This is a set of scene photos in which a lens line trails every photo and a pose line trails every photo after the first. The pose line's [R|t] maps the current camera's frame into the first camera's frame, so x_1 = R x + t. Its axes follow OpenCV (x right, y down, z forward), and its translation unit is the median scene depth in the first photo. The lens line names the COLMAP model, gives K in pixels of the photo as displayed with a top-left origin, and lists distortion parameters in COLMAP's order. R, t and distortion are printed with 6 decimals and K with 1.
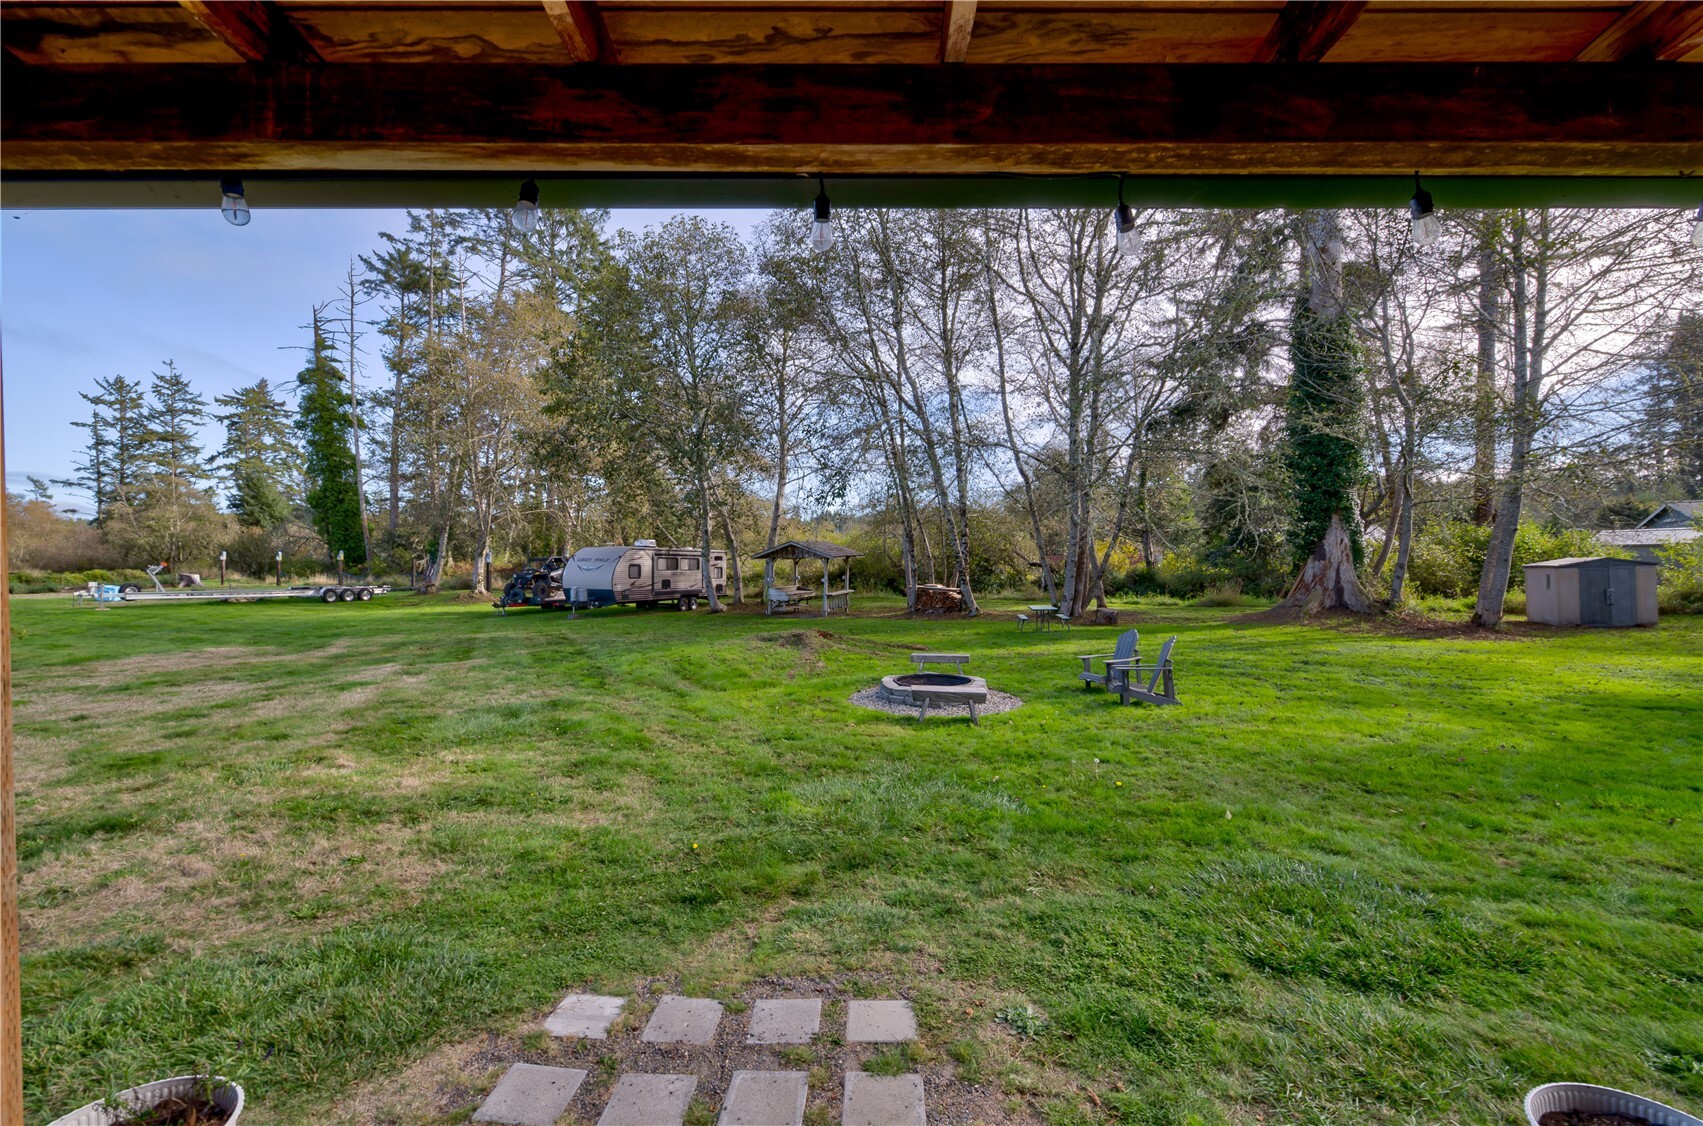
lens RADIAL K [[717.0, 0, 856.7], [0, 717.0, 565.0], [0, 0, 1]] dist [-0.003256, 0.000424]
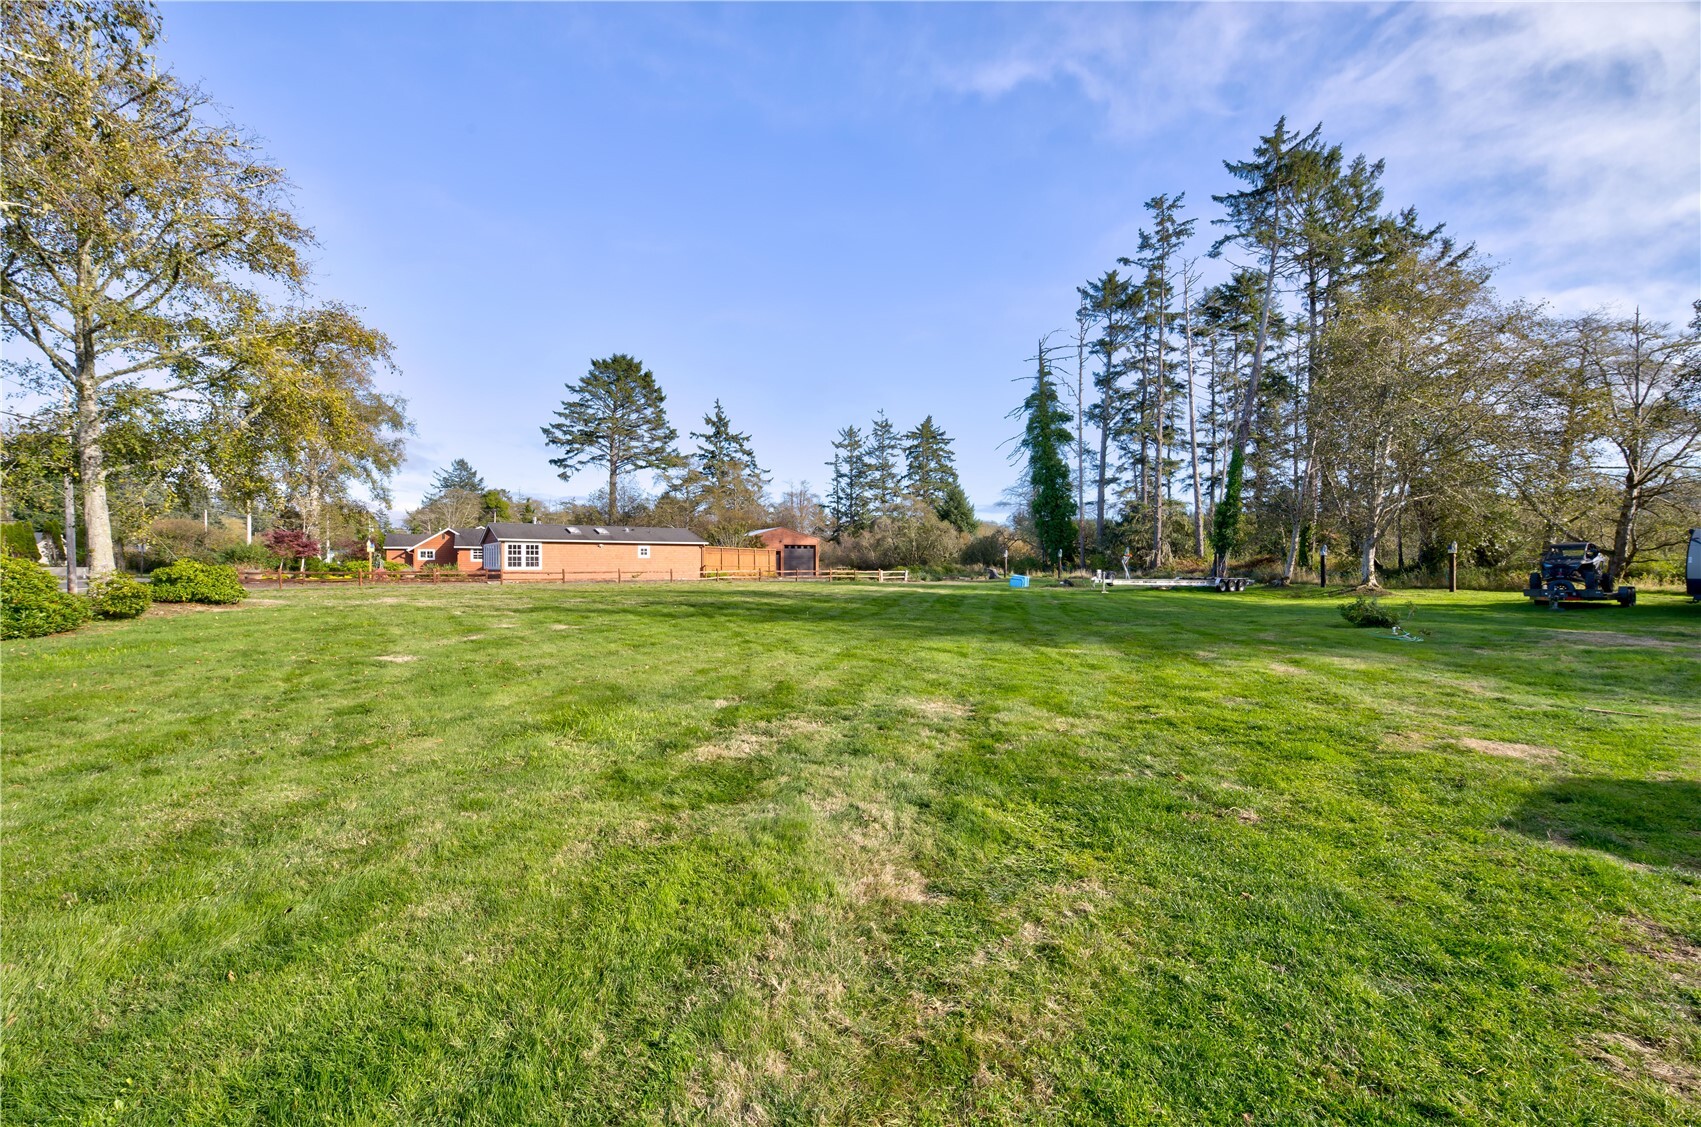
lens RADIAL K [[710.9, 0, 857.3], [0, 710.9, 567.9], [0, 0, 1]] dist [-0.005525, 0.000661]
pose [[0.781330, 0.003763, -0.624107, -0.171551], [-0.002903, 0.999993, 0.002395, 0.005349], [0.624111, -0.000059, 0.781335, -0.059626]]
